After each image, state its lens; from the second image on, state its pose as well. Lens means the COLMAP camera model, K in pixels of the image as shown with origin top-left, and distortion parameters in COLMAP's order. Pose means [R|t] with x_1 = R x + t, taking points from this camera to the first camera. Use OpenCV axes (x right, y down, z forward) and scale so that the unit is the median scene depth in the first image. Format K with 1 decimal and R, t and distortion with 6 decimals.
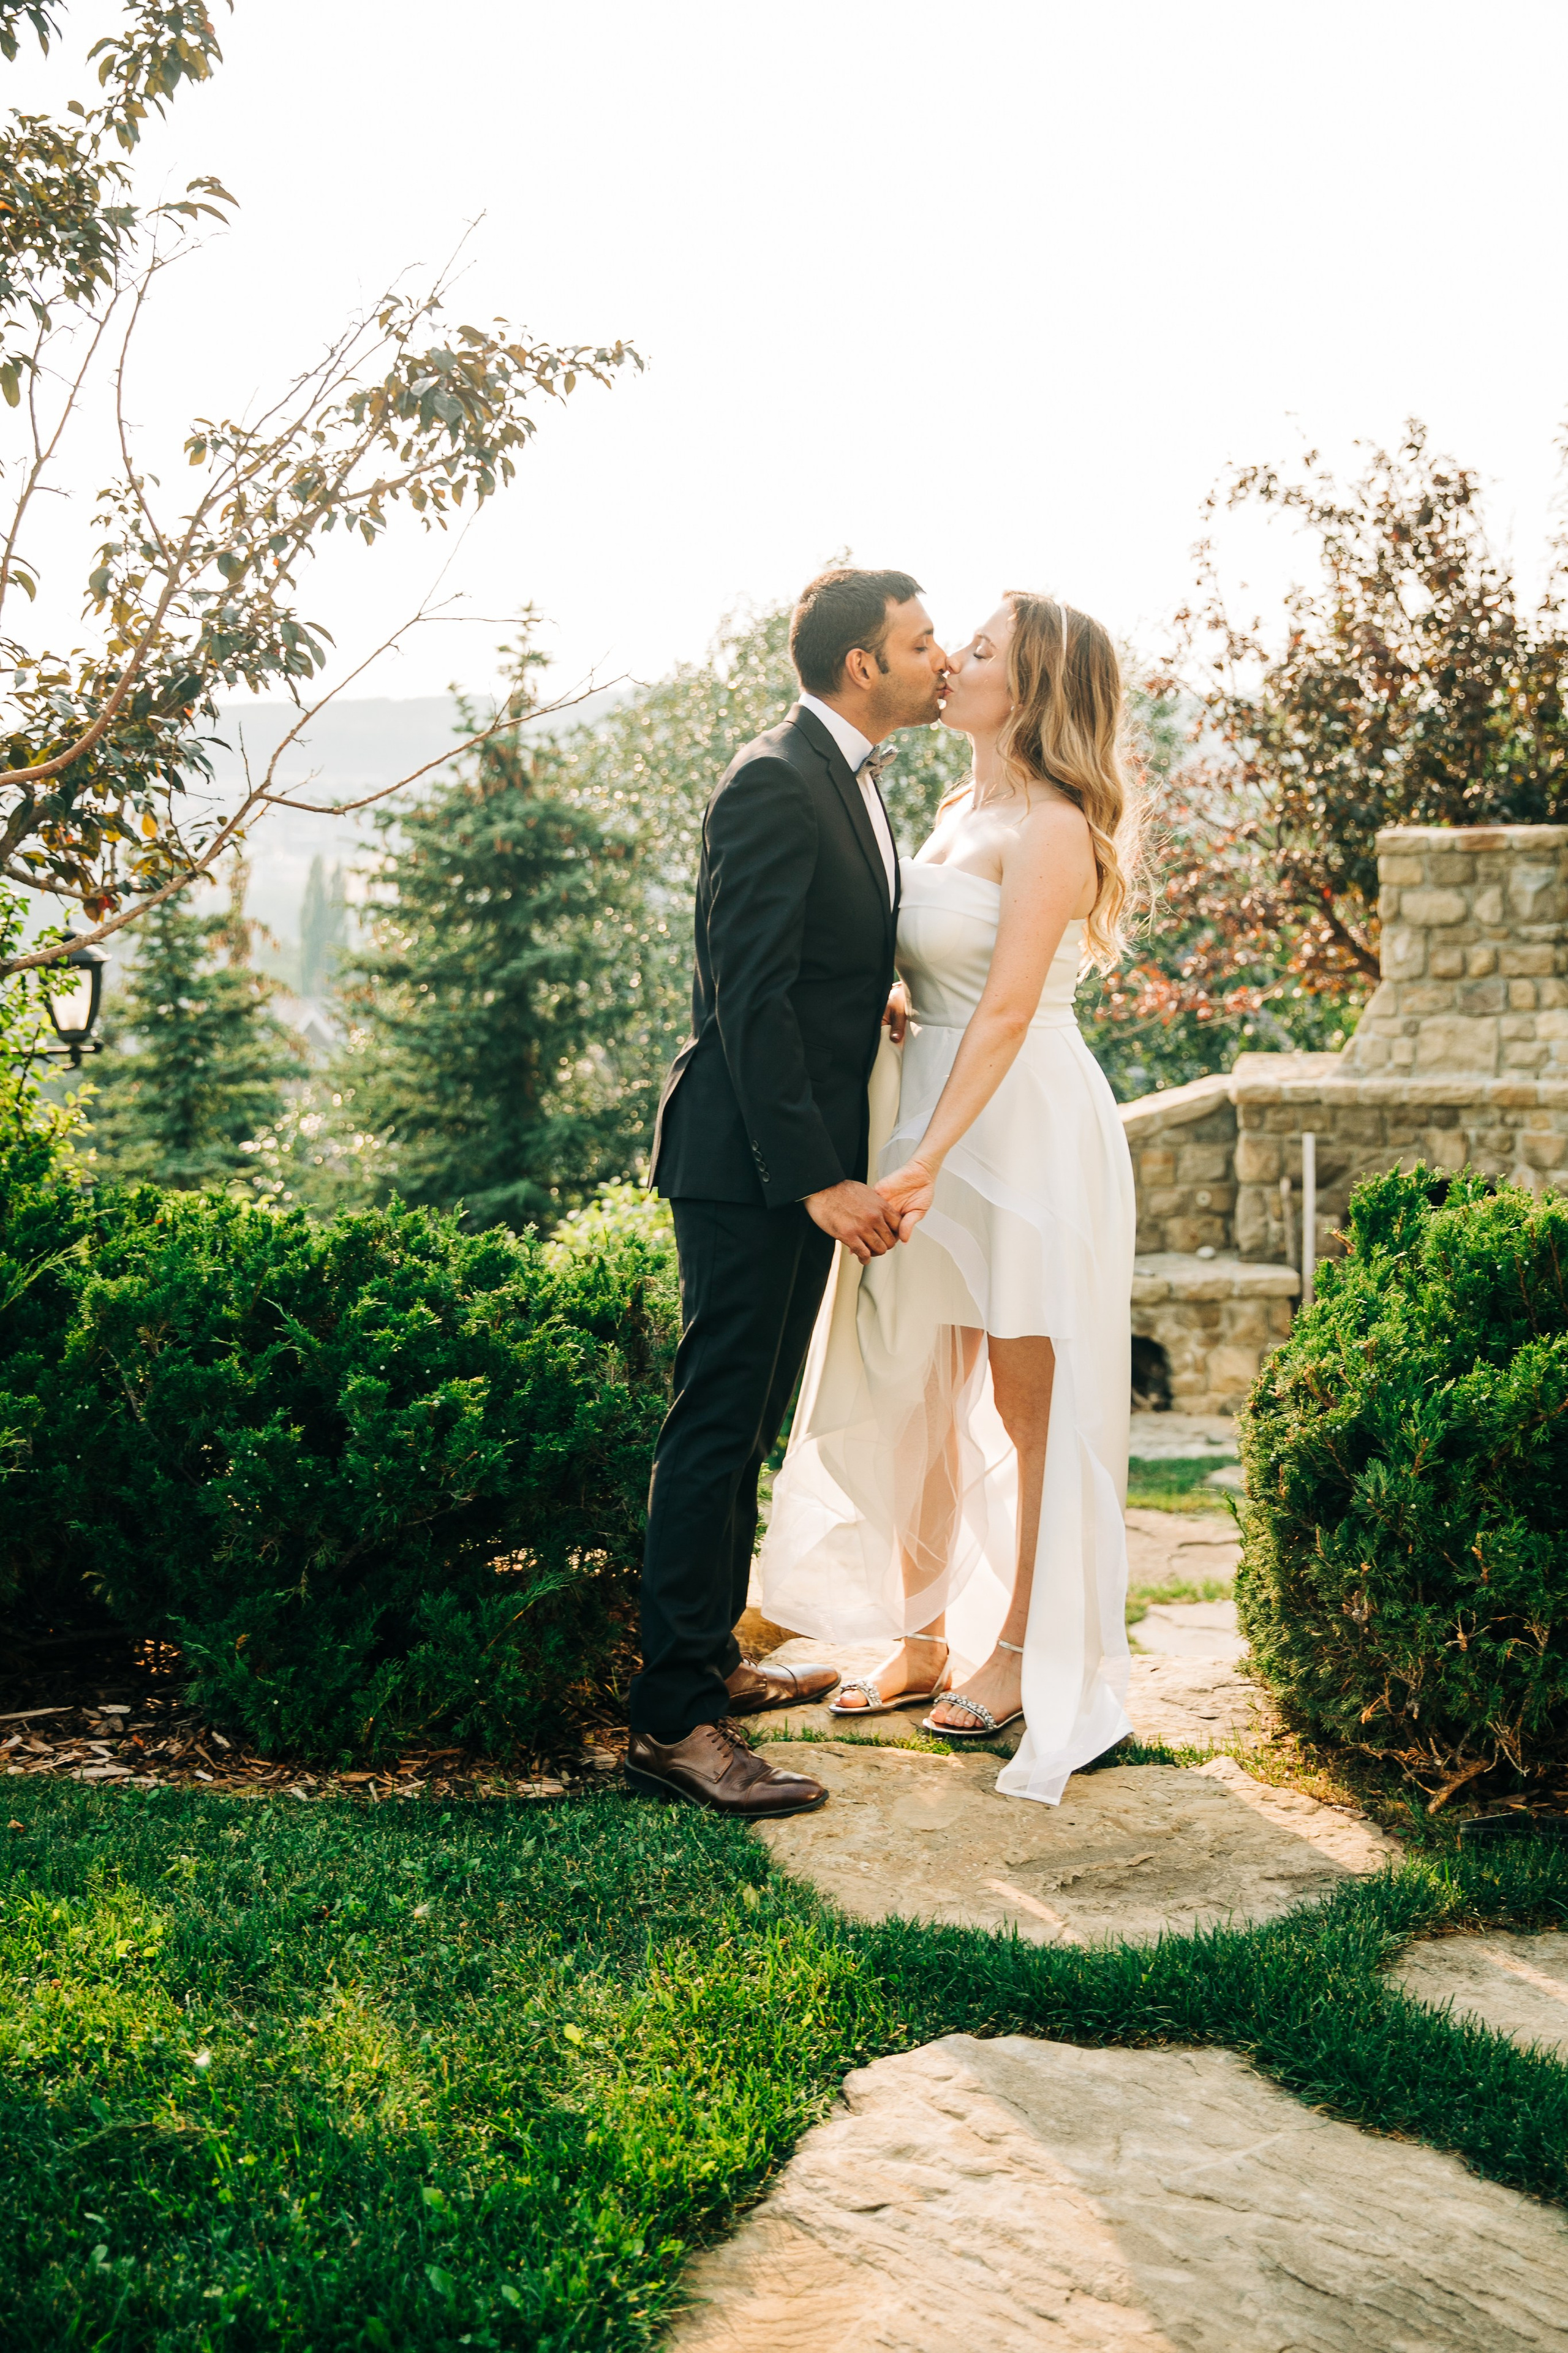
lens RADIAL K [[2605.8, 0, 794.8], [0, 2605.8, 1224.5], [0, 0, 1]] dist [0.016987, 0.069652]
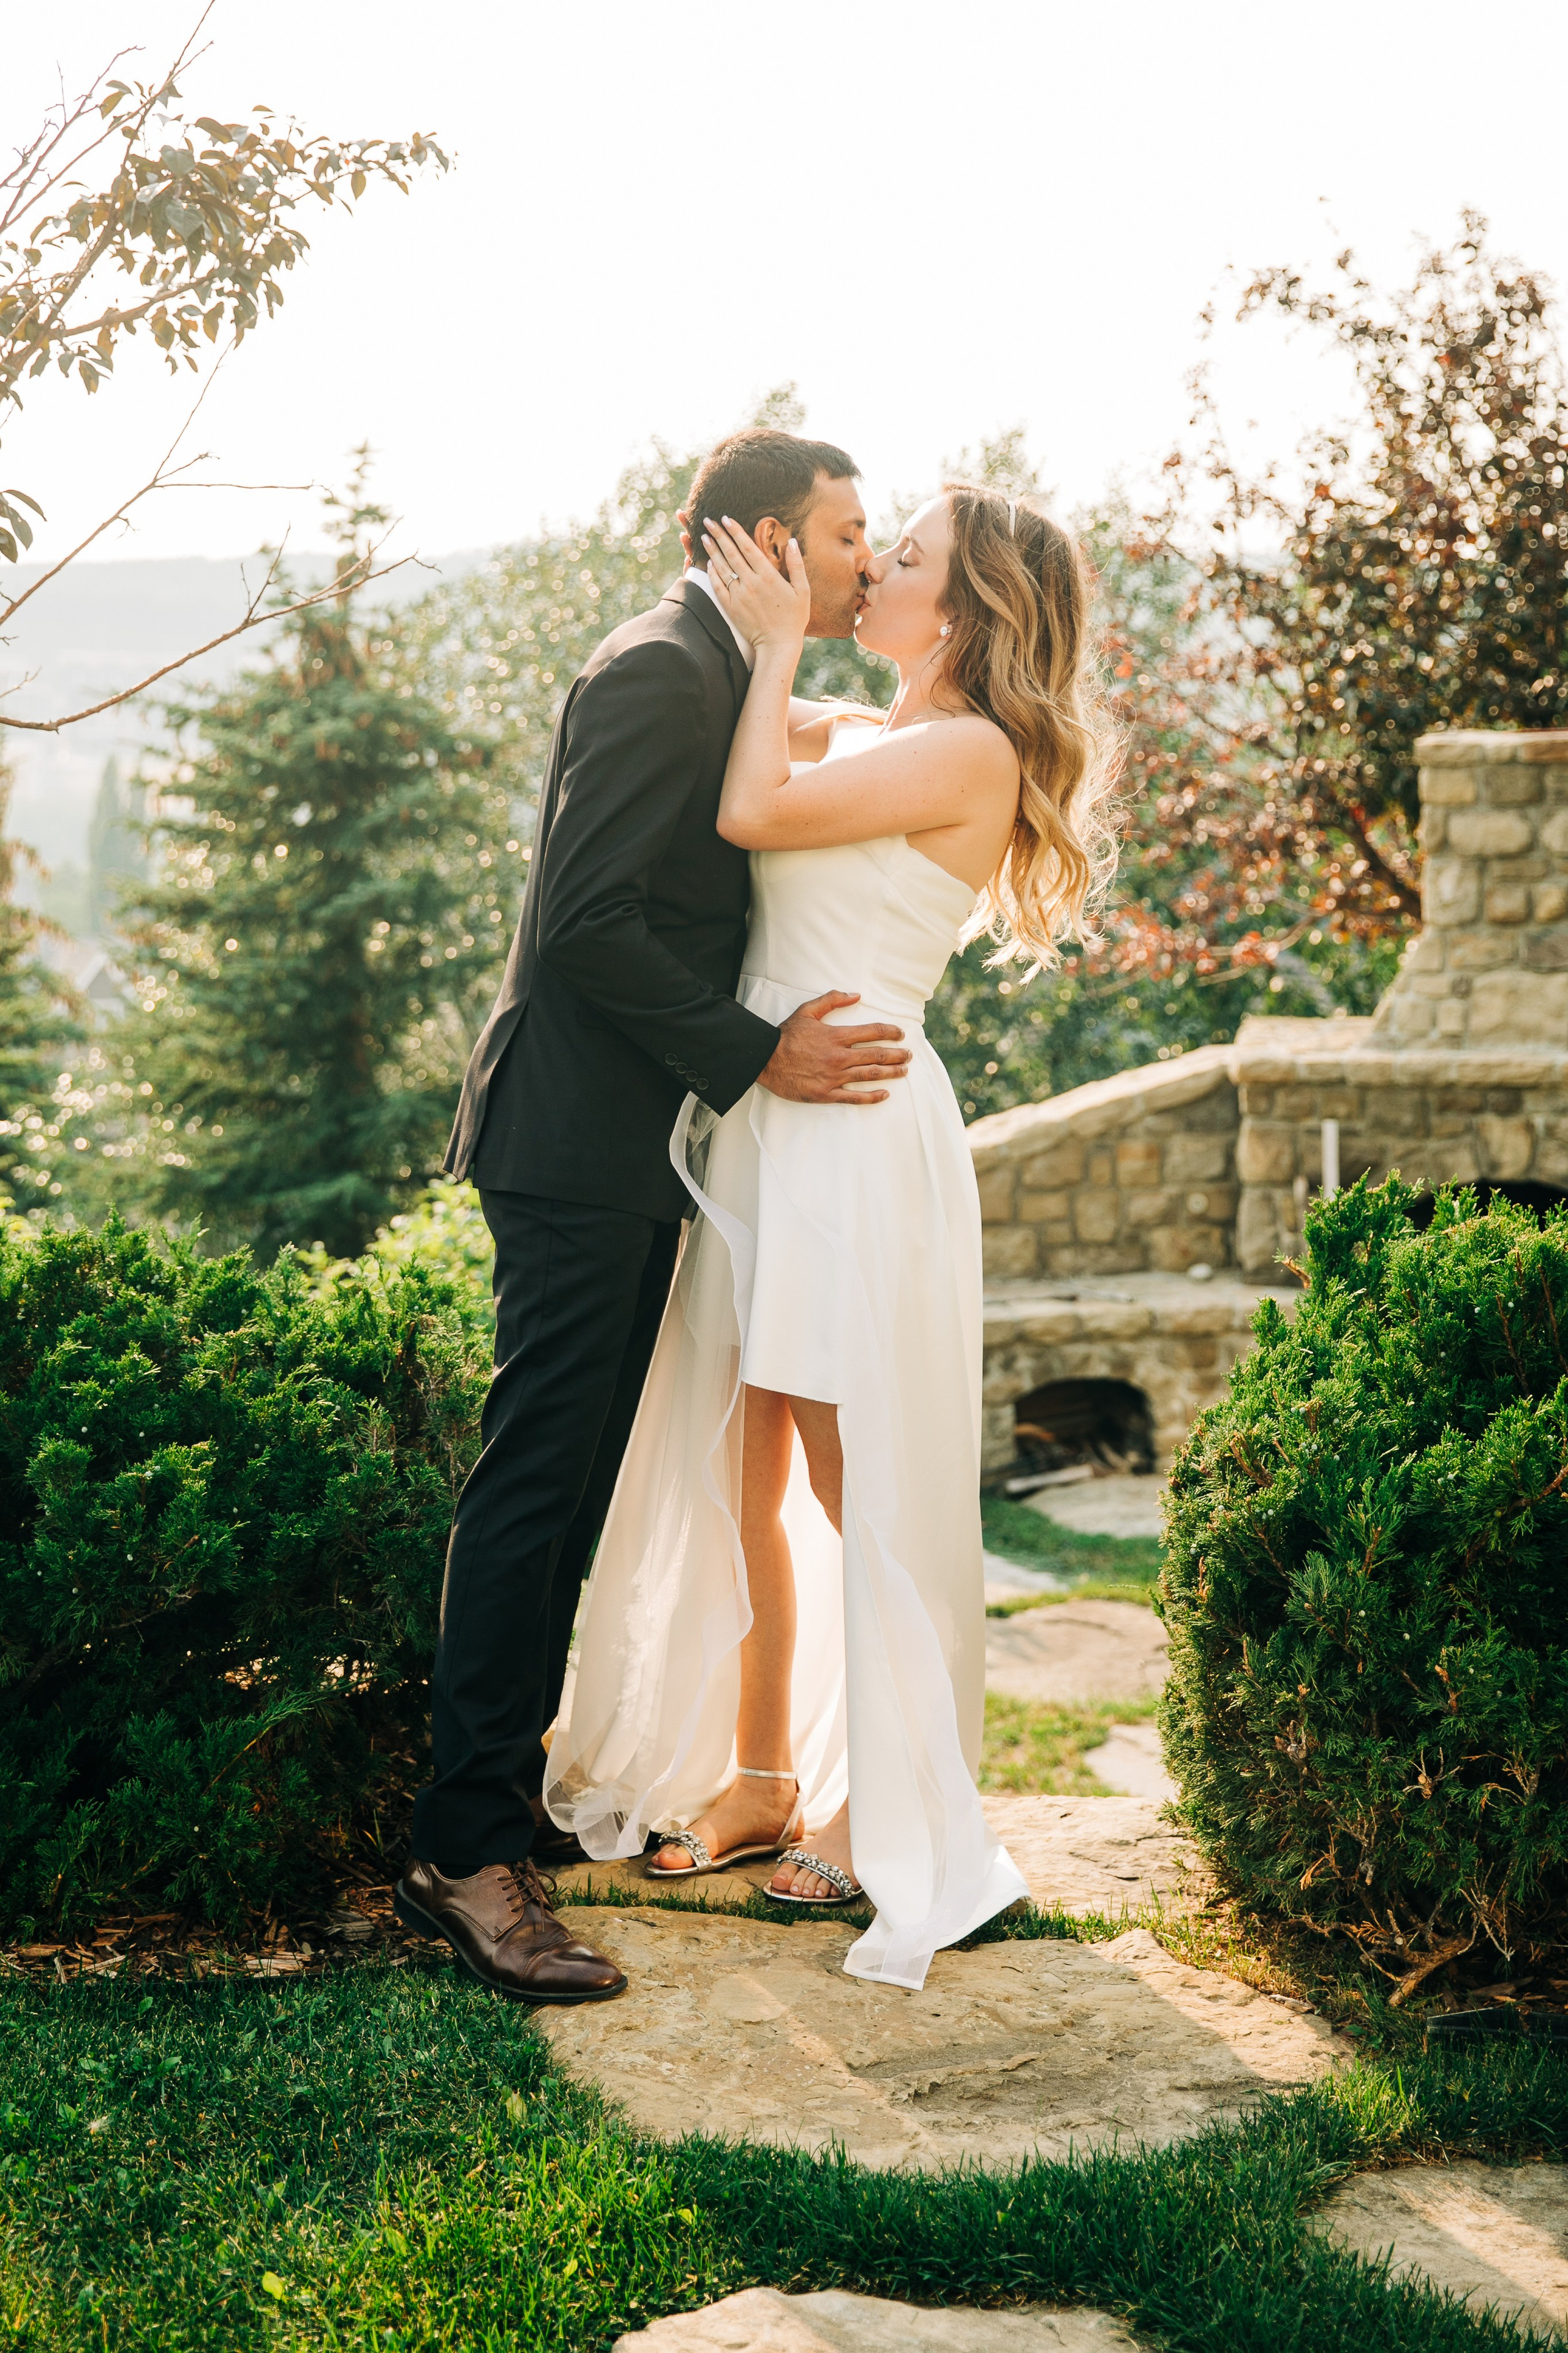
lens RADIAL K [[3331.8, 0, 687.0], [0, 3331.8, 1141.2], [0, 0, 1]] dist [0.091275, 0.021435]
pose [[0.999873, 0.002069, -0.015781, 0.034972], [-0.002450, 0.999706, -0.024138, -0.007386], [0.015727, 0.024173, 0.999584, -0.016269]]
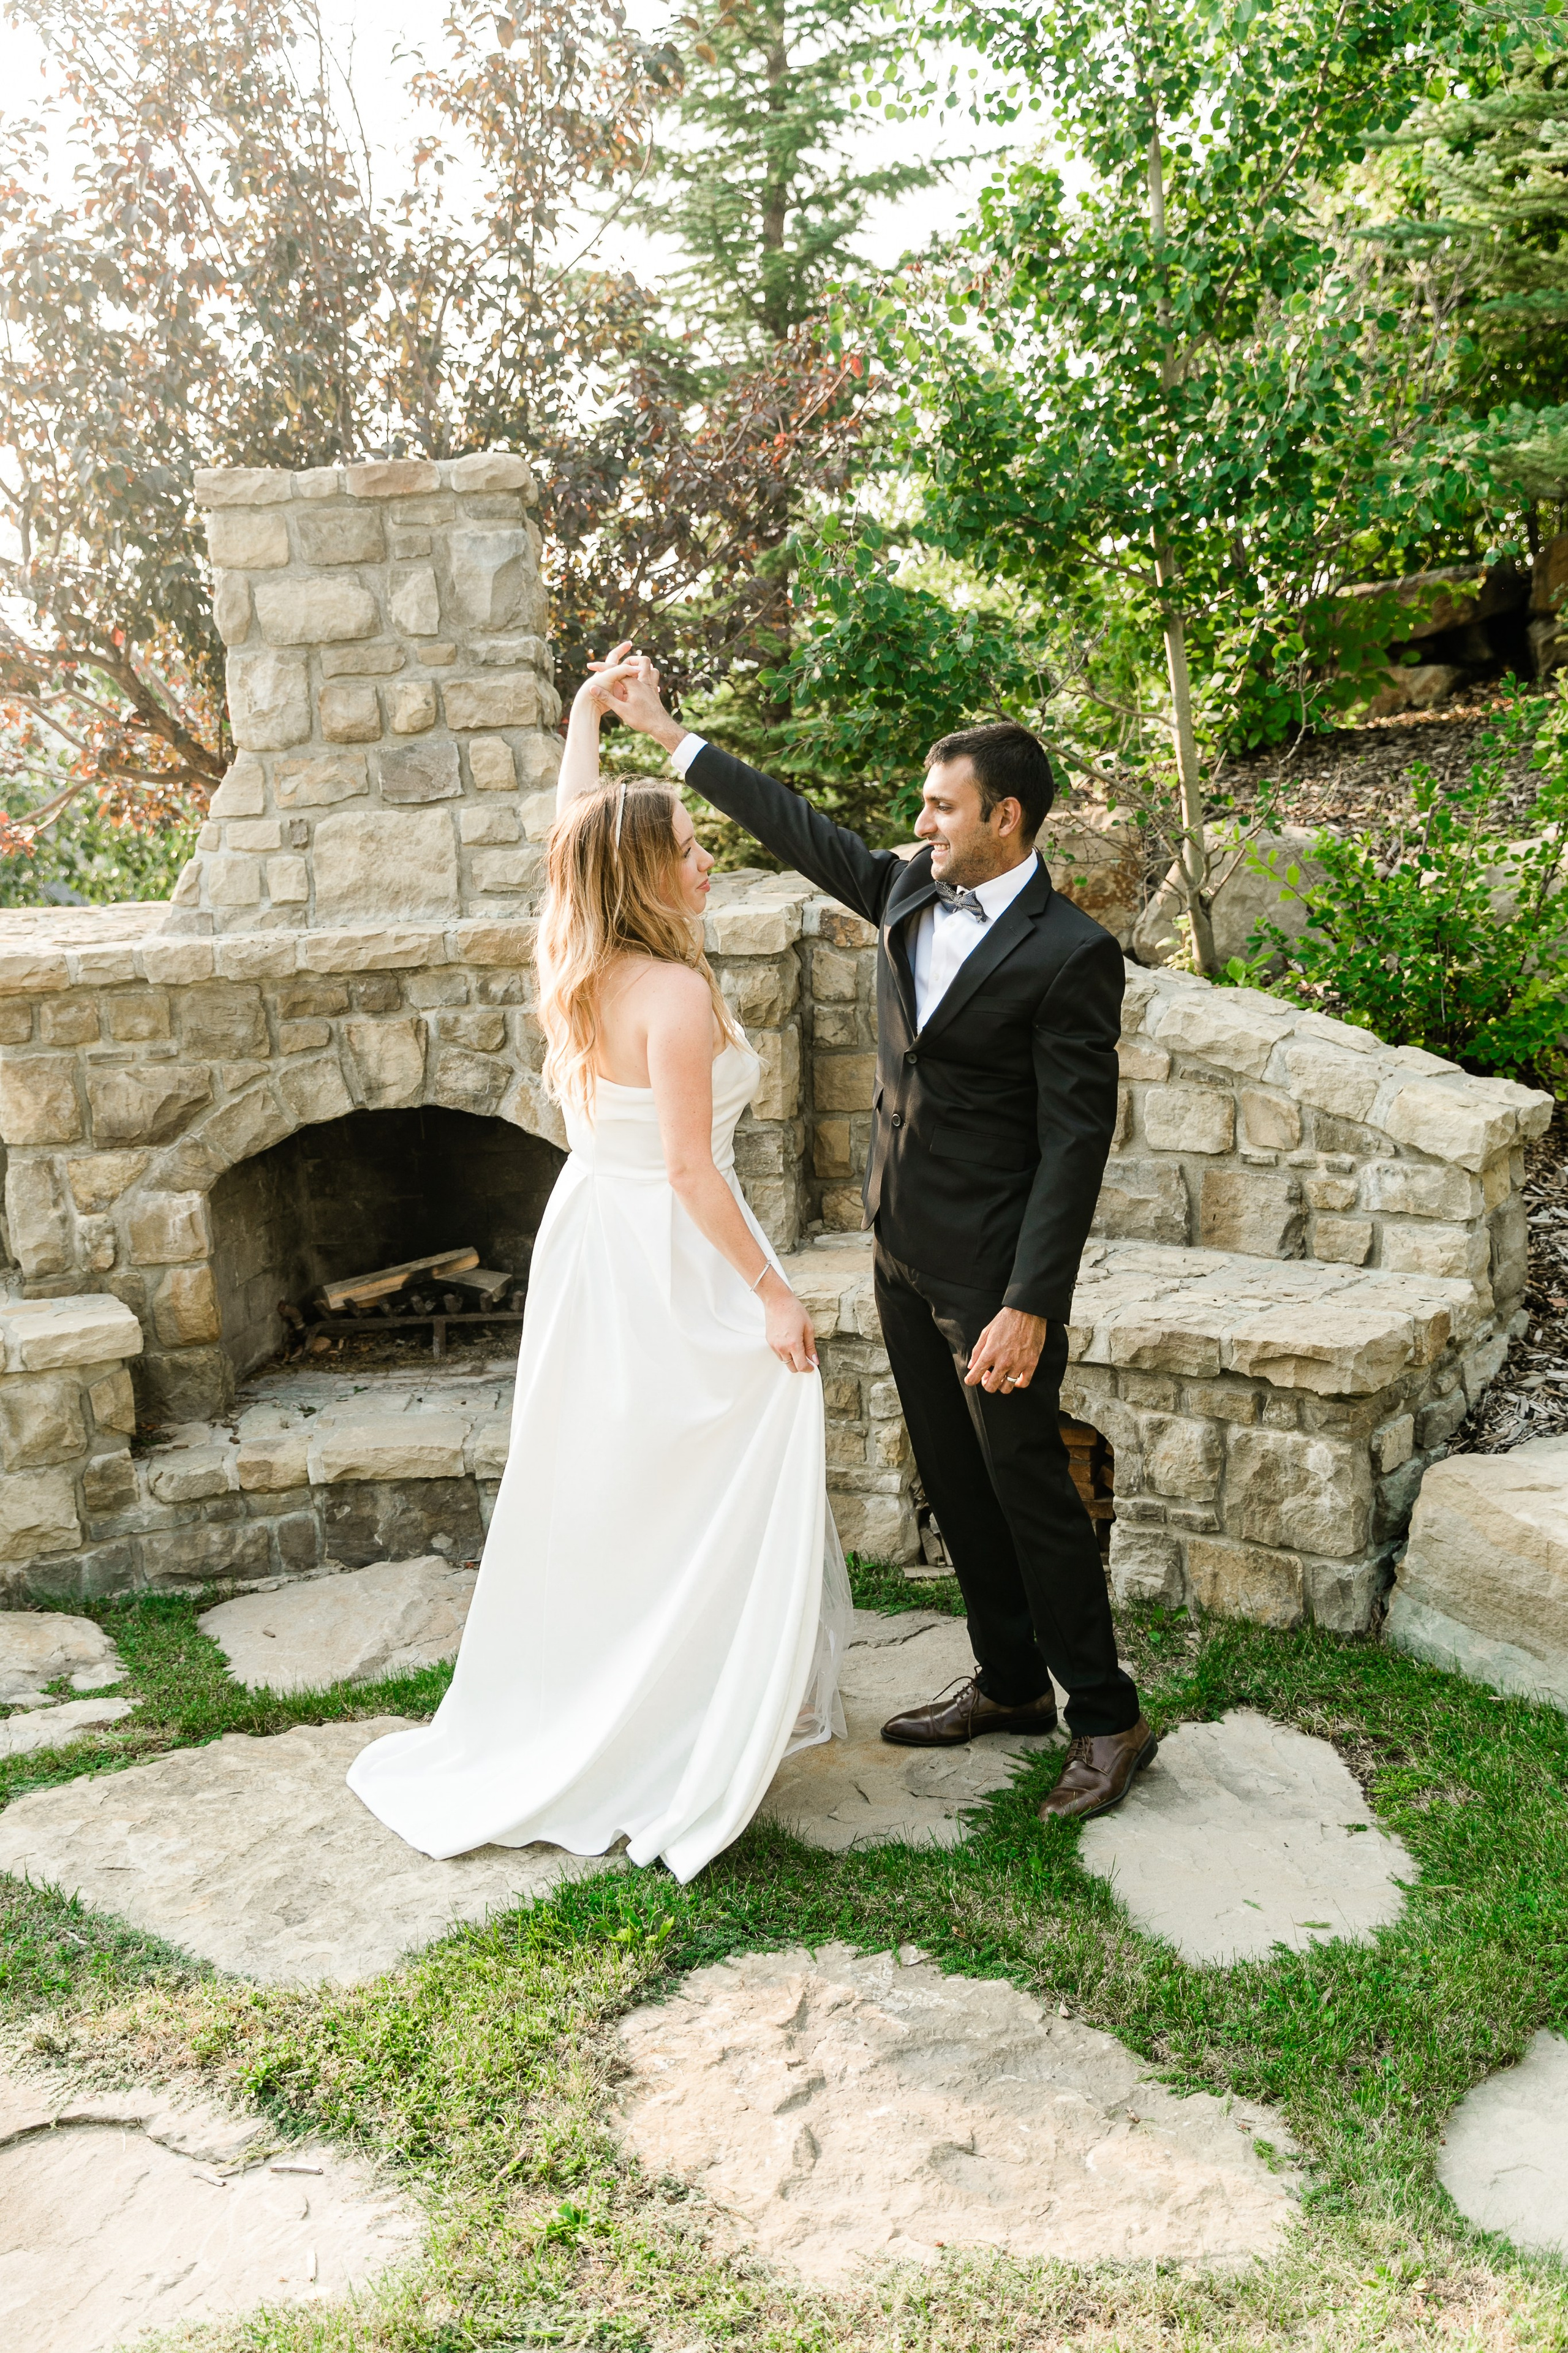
lens RADIAL K [[2205.2, 0, 780.1], [0, 2205.2, 1216.2], [0, 0, 1]] dist [0.005158, 0.008830]
pose [[0.889127, -0.112014, 0.443741, 0.203368], [0.091162, 0.993503, 0.068129, -0.033142], [-0.448489, -0.020123, 0.893562, 0.979408]]
